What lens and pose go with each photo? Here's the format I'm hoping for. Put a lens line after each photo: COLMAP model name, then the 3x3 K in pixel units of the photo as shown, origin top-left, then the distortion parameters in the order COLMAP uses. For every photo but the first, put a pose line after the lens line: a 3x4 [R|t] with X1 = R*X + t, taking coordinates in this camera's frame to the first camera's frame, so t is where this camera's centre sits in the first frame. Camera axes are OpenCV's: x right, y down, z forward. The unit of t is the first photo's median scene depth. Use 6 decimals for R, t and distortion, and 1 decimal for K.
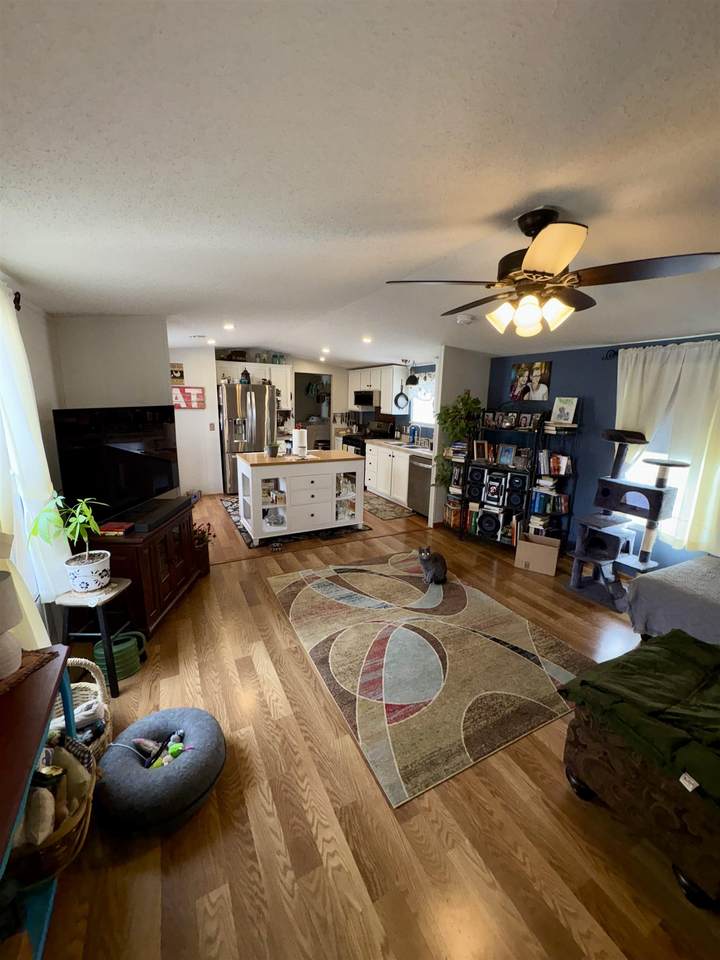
lens RADIAL K [[382.2, 0, 360.0], [0, 382.2, 480.0], [0, 0, 1]] dist [-0.001052, 0.000105]
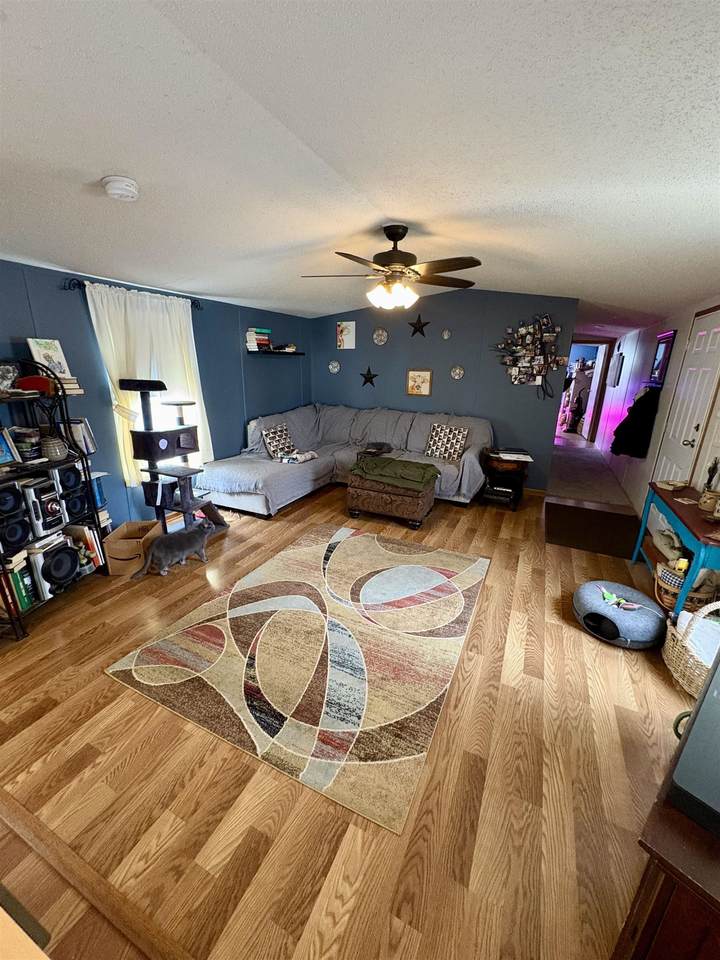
lens RADIAL K [[382.2, 0, 360.0], [0, 382.2, 480.0], [0, 0, 1]] dist [-0.001052, 0.000105]
pose [[-0.610455, -0.266208, 0.745974, -0.360034], [0.132313, 0.894318, 0.427421, -0.201302], [-0.780921, 0.359623, -0.510718, 0.966086]]
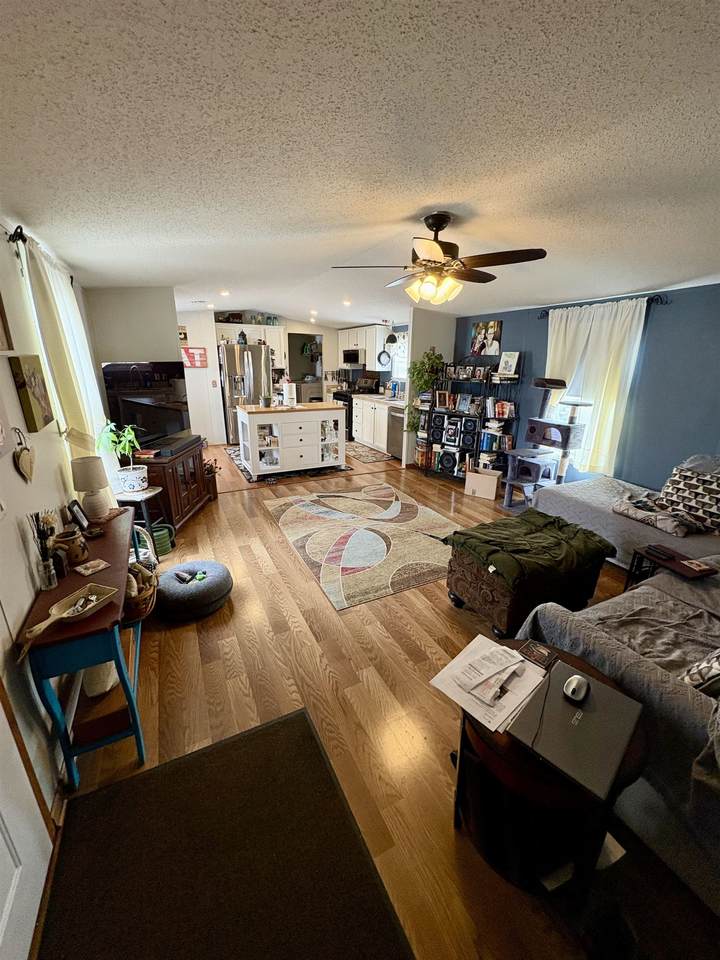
lens RADIAL K [[382.2, 0, 360.0], [0, 382.2, 480.0], [0, 0, 1]] dist [-0.001052, 0.000105]
pose [[0.999897, -0.007621, -0.012144, 0.081709], [0.008733, 0.995505, 0.094306, 0.061949], [0.011371, -0.094402, 0.995469, -0.217780]]
